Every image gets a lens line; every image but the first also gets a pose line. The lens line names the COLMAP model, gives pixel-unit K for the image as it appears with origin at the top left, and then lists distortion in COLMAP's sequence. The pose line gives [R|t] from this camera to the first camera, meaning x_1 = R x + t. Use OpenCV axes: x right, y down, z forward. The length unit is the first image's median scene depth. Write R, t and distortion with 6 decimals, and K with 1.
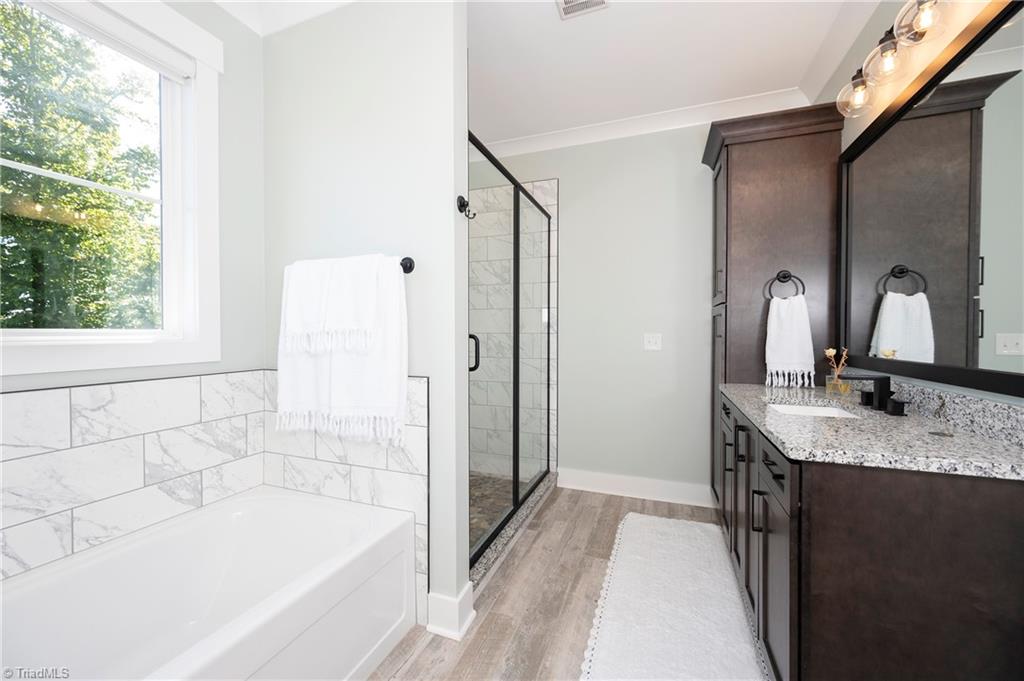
lens RADIAL K [[405.0, 0, 513.5], [0, 405.0, 337.7], [0, 0, 1]] dist [-0.000698, -0.000548]
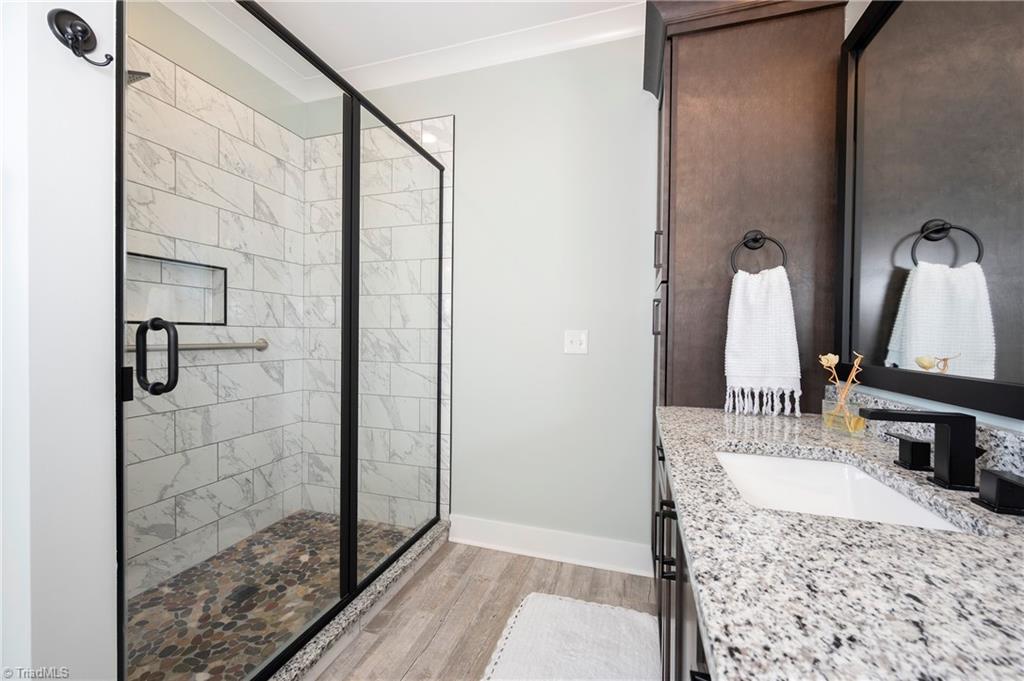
lens RADIAL K [[405.0, 0, 514.5], [0, 405.0, 339.1], [0, 0, 1]] dist [-0.000698, -0.000548]
pose [[0.998363, 0.009322, 0.056432, 0.236768], [-0.009336, 0.999956, -0.000017, 0.008023], [-0.056430, -0.000510, 0.998406, 0.355458]]
